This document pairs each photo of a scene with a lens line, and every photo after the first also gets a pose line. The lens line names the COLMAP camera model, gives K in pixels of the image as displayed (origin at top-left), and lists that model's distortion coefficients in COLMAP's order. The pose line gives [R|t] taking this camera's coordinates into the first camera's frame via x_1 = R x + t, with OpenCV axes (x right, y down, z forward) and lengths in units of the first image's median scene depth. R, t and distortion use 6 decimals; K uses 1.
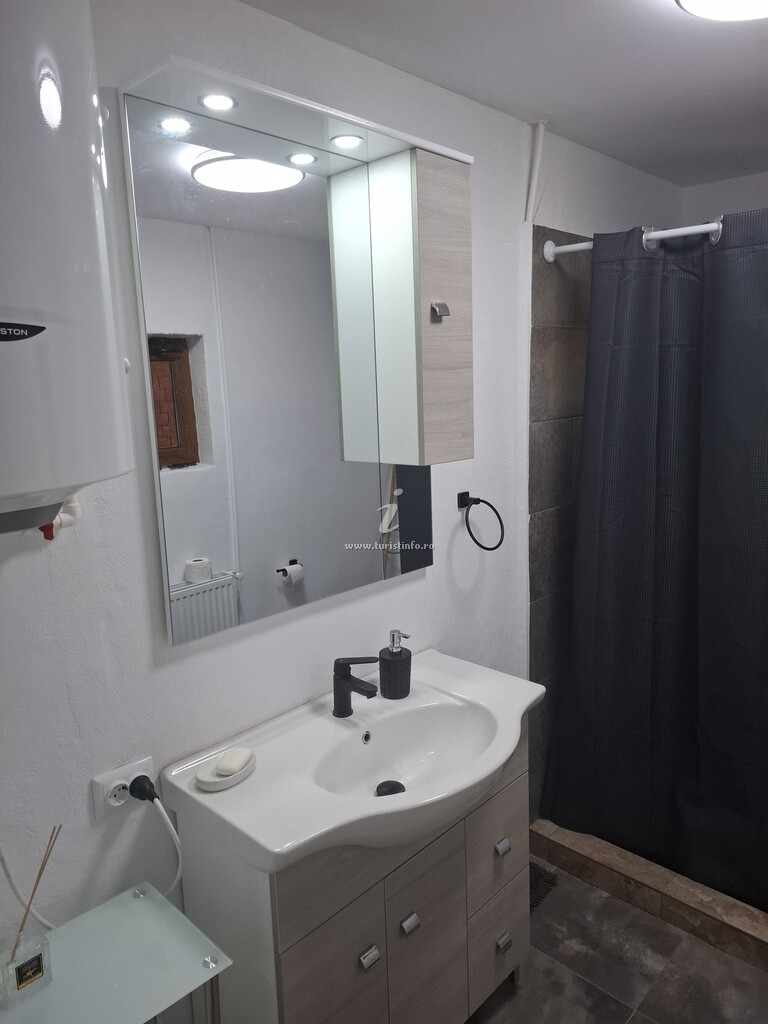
lens RADIAL K [[709.1, 0, 384.0], [0, 709.1, 512.0], [0, 0, 1]] dist [0.092564, -0.085304]
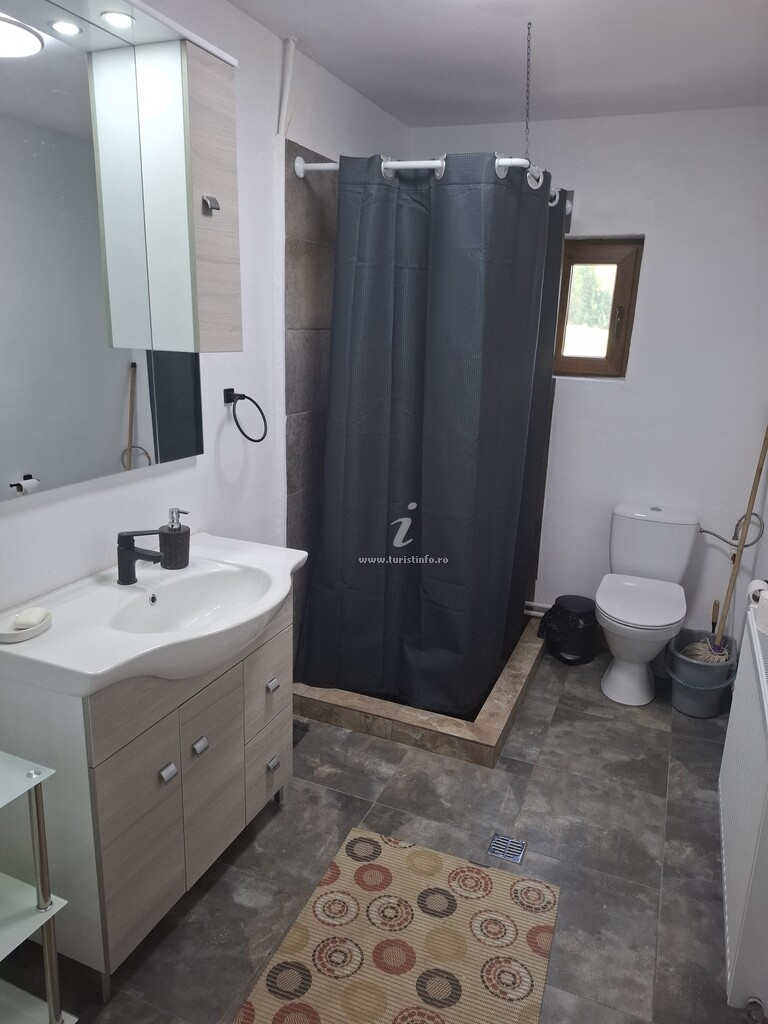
lens RADIAL K [[696.2, 0, 384.0], [0, 696.2, 512.0], [0, 0, 1]] dist [0.072096, -0.074209]
pose [[0.933302, -0.034048, 0.357475, -0.058137], [-0.002044, 0.994975, 0.100103, 0.055972], [-0.359087, -0.094157, 0.928542, -0.093218]]
